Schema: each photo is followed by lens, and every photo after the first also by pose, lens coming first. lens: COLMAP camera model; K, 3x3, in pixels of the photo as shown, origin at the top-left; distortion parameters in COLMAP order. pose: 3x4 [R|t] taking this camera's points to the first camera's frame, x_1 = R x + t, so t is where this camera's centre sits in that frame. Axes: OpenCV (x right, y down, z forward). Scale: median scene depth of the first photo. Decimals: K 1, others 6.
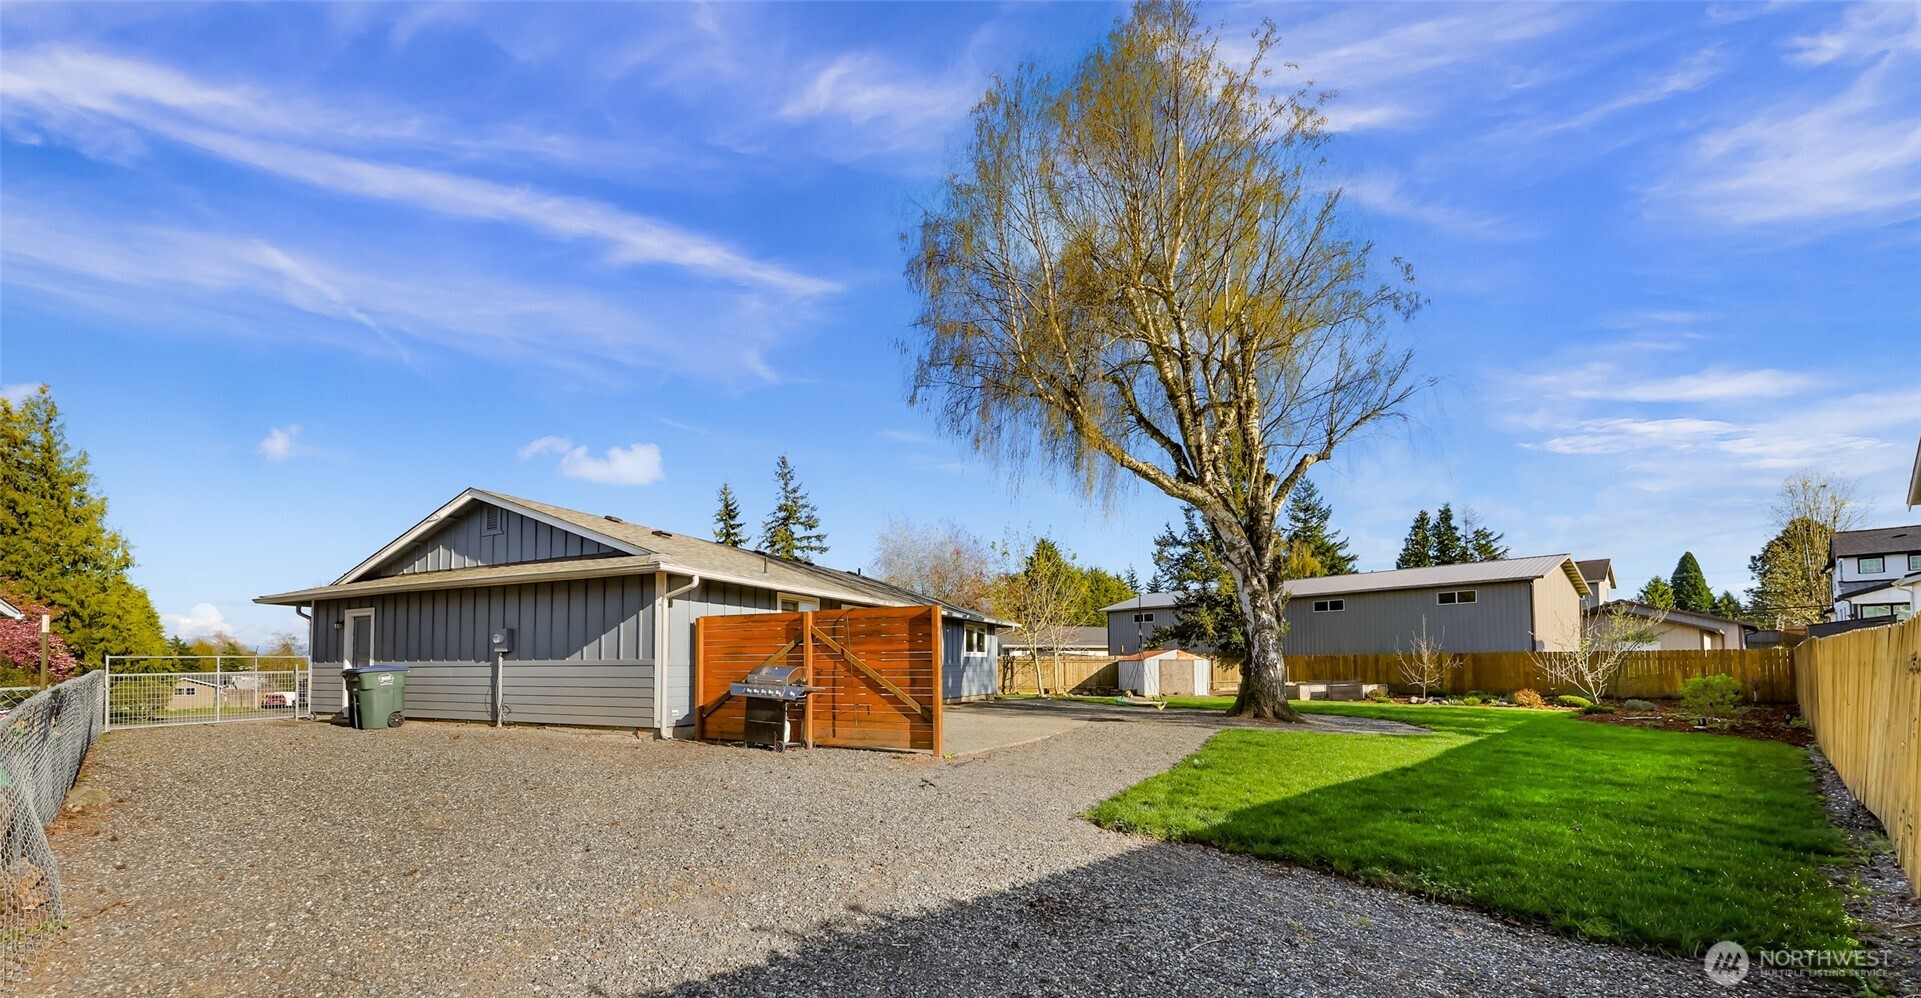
lens RADIAL K [[700.9, 0, 915.4], [0, 700.9, 640.2], [0, 0, 1]] dist [0.002215, -0.000170]
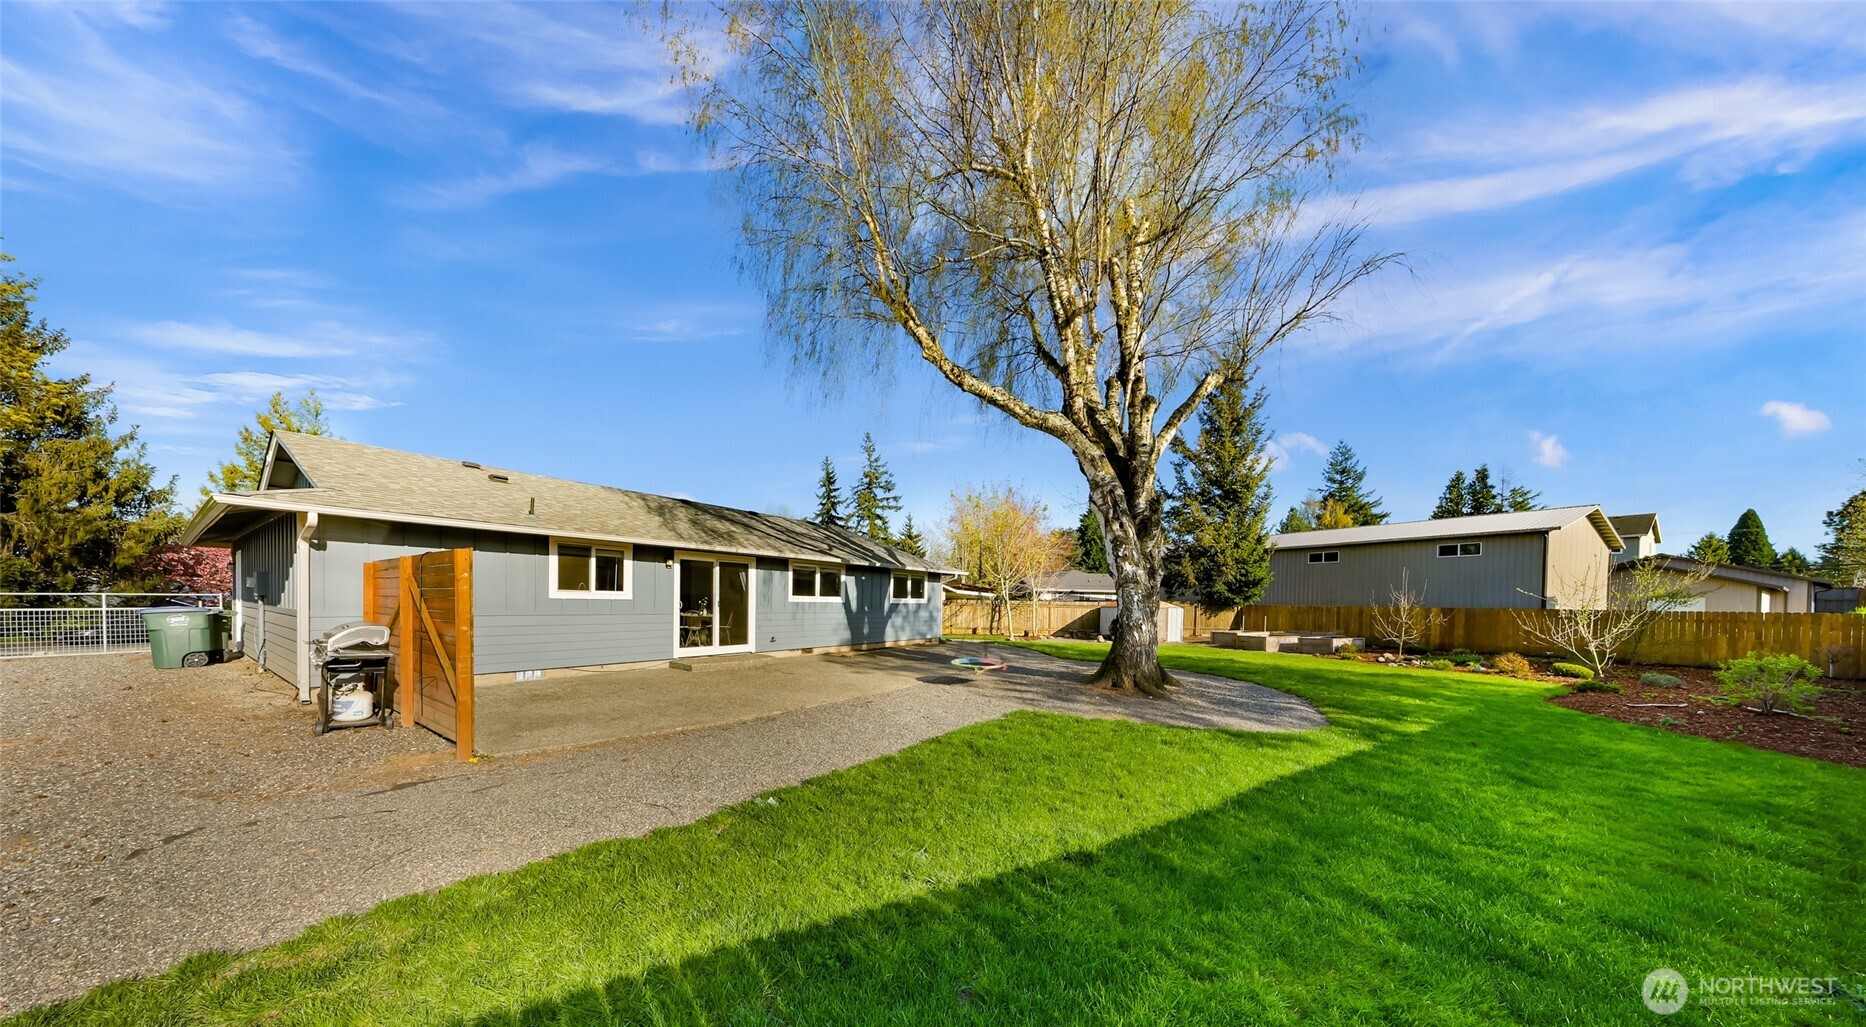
lens RADIAL K [[537.3, 0, 933.6], [0, 537.3, 611.4], [0, 0, 1]] dist [-0.000279, 0.000065]
pose [[0.988433, 0.023564, -0.149818, 0.158737], [-0.015225, 0.998282, 0.056571, -0.006506], [0.150894, -0.053636, 0.987094, 0.143241]]
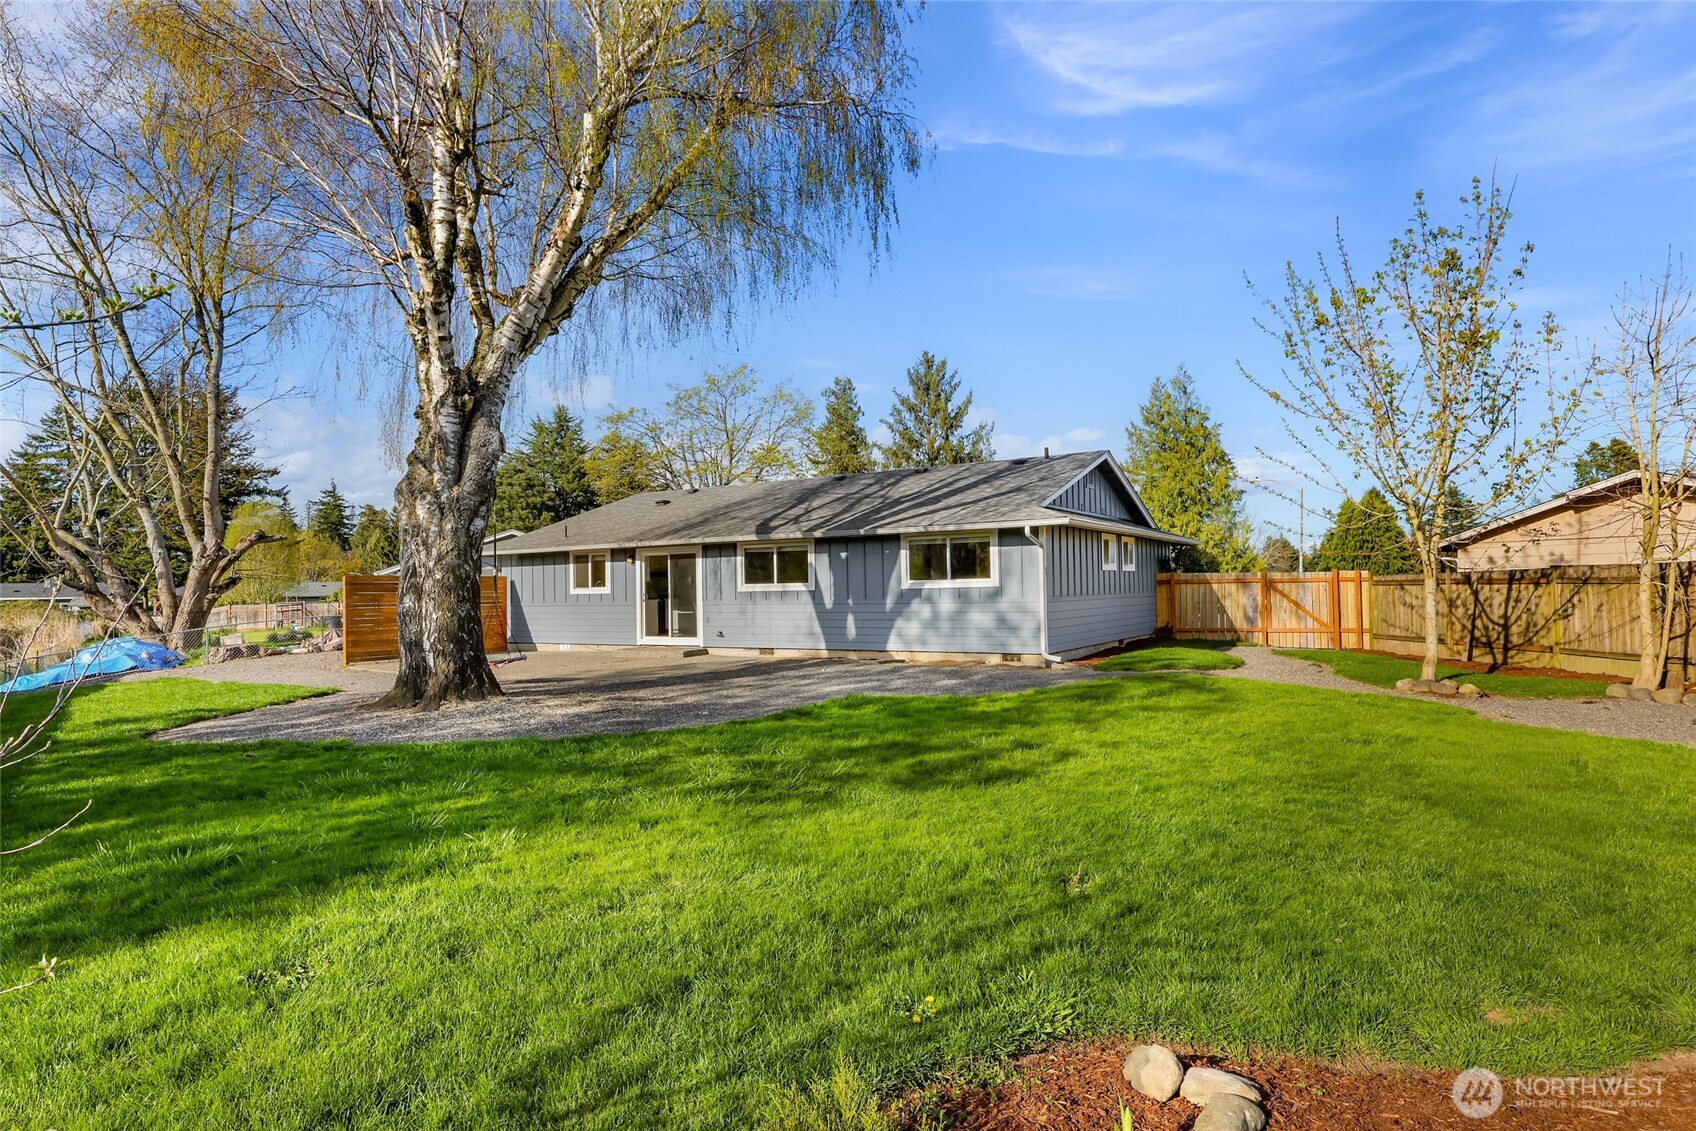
lens RADIAL K [[921.4, 0, 846.8], [0, 921.4, 569.8], [0, 0, 1]] dist [0.003934, 0.000090]
pose [[-0.087247, -0.015893, -0.996060, 0.576581], [0.054228, 0.998314, -0.020679, 0.012714], [0.994710, -0.055818, -0.086238, 0.646941]]
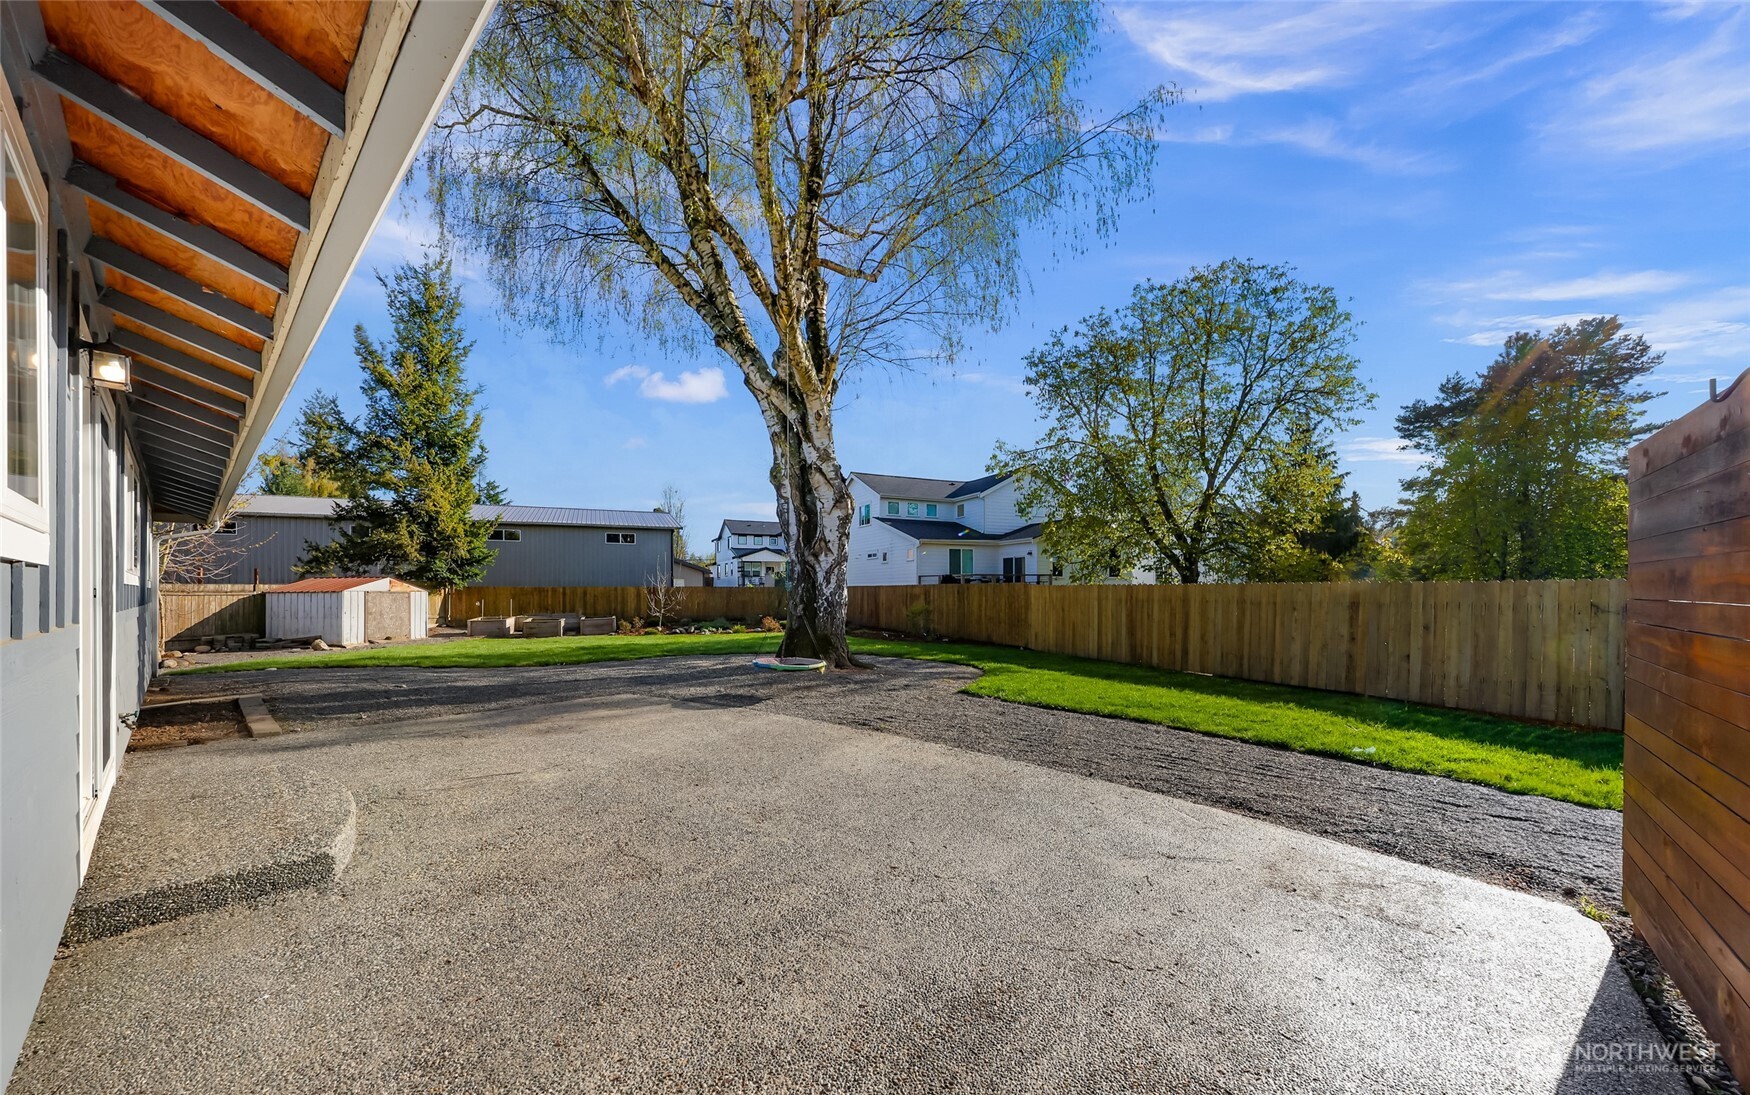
lens RADIAL K [[609.6, 0, 859.9], [0, 609.6, 591.3], [0, 0, 1]] dist [-0.000045, 0.000002]
pose [[0.266619, 0.003215, 0.963797, -0.093749], [-0.032877, 0.999443, 0.005761, 0.007300], [-0.963241, -0.033223, 0.266576, 0.340539]]
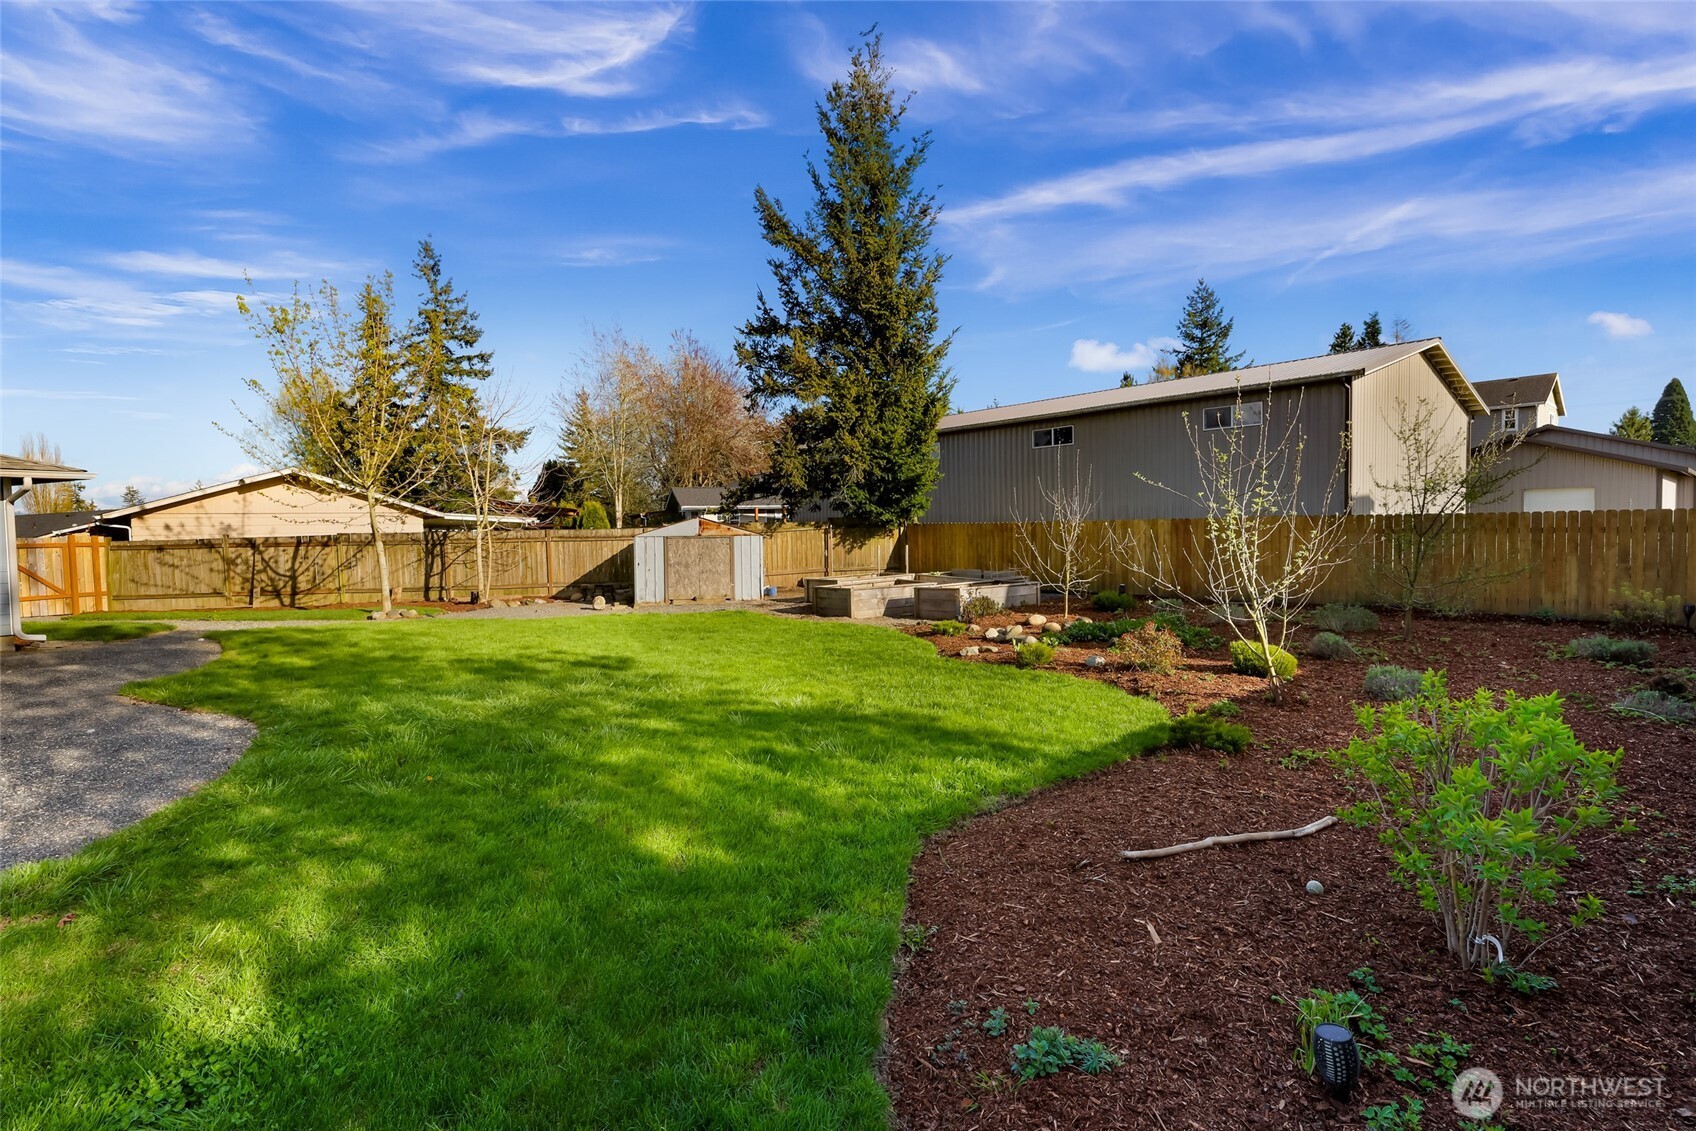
lens RADIAL K [[793.2, 0, 839.1], [0, 793.2, 555.9], [0, 0, 1]] dist [0.004623, -0.000139]
pose [[0.999544, -0.015985, 0.025601, 0.429051], [0.014006, 0.997031, 0.075712, -0.002423], [-0.026735, -0.075318, 0.996801, 0.356676]]
